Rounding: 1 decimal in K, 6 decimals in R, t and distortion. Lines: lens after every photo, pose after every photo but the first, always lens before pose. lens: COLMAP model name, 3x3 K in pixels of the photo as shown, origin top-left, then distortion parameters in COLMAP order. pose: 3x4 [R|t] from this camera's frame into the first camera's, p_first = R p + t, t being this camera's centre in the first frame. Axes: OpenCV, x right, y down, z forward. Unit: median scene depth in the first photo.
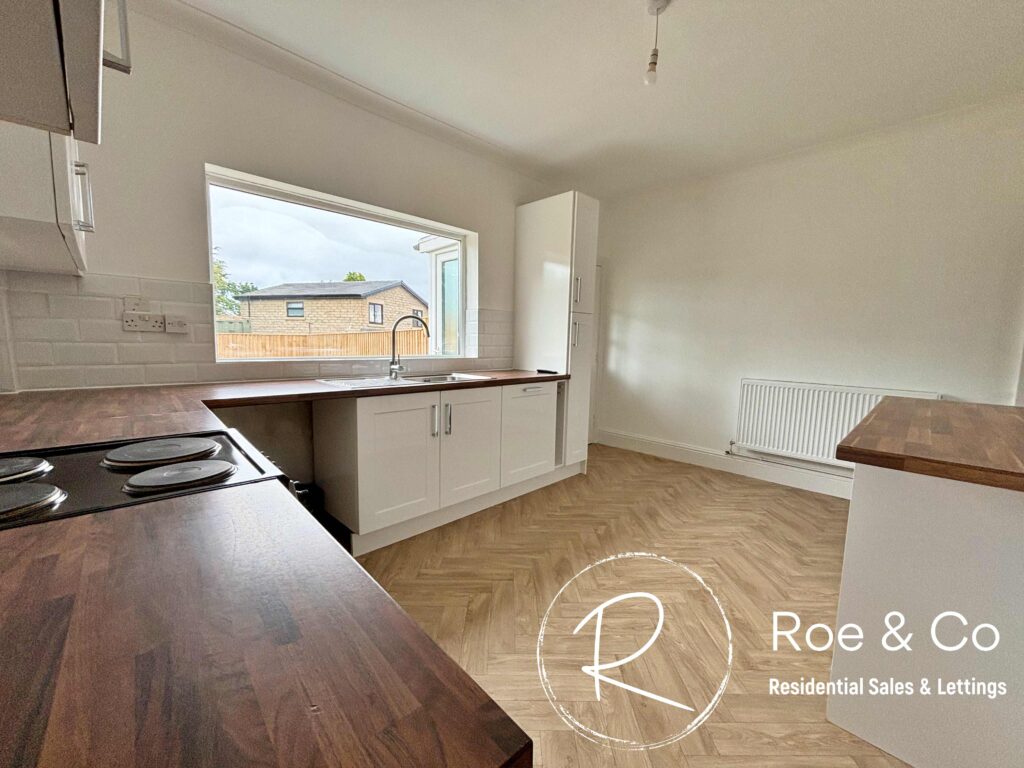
lens RADIAL K [[410.1, 0, 505.4], [0, 410.1, 386.0], [0, 0, 1]] dist [-0.001790, 0.000233]
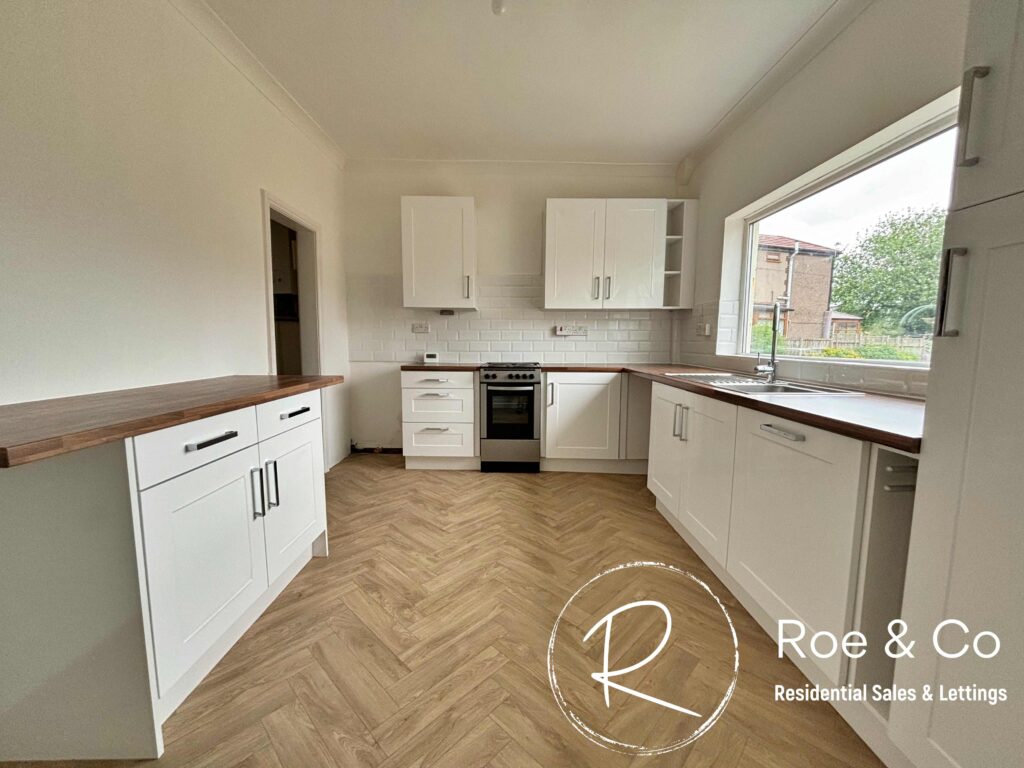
lens RADIAL K [[410.1, 0, 504.9], [0, 410.1, 386.4], [0, 0, 1]] dist [-0.001790, 0.000233]
pose [[-0.701103, 0.054837, -0.710948, 0.886461], [-0.091744, 0.981814, 0.166203, -0.110010], [0.707133, 0.181751, -0.683322, 1.371250]]
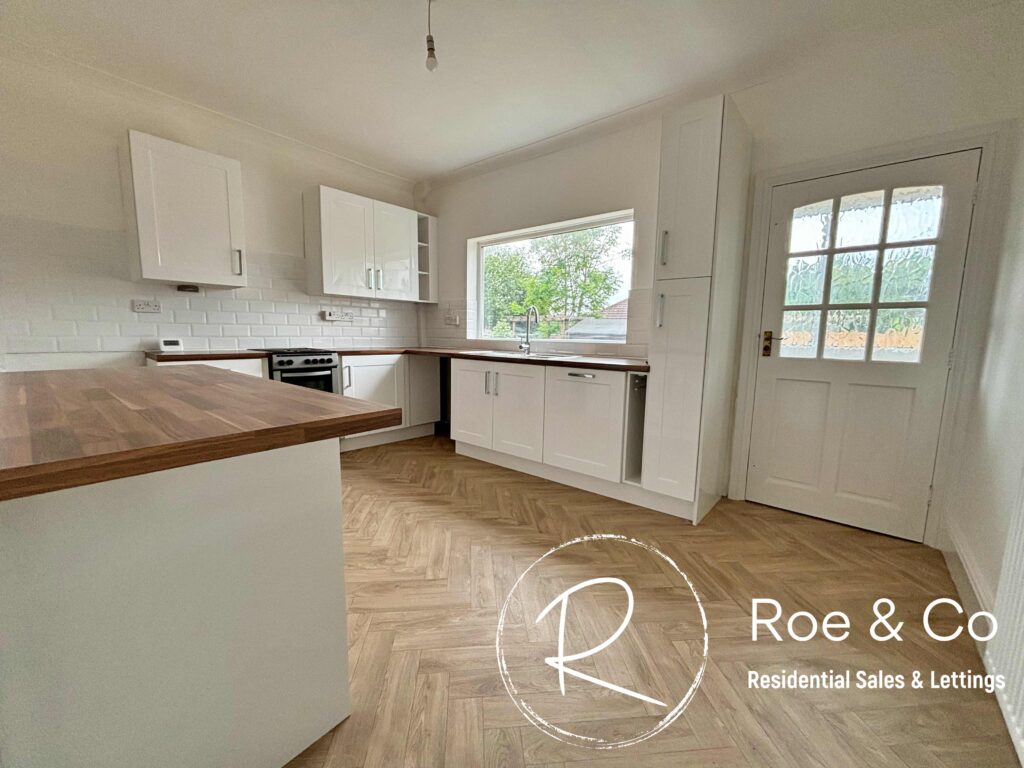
lens RADIAL K [[410.1, 0, 512.6], [0, 410.1, 383.1], [0, 0, 1]] dist [-0.001790, 0.000233]
pose [[0.090058, 0.102304, -0.990668, 1.272077], [-0.117804, 0.988821, 0.091404, -0.052377], [0.988945, 0.108473, 0.101103, 0.999247]]
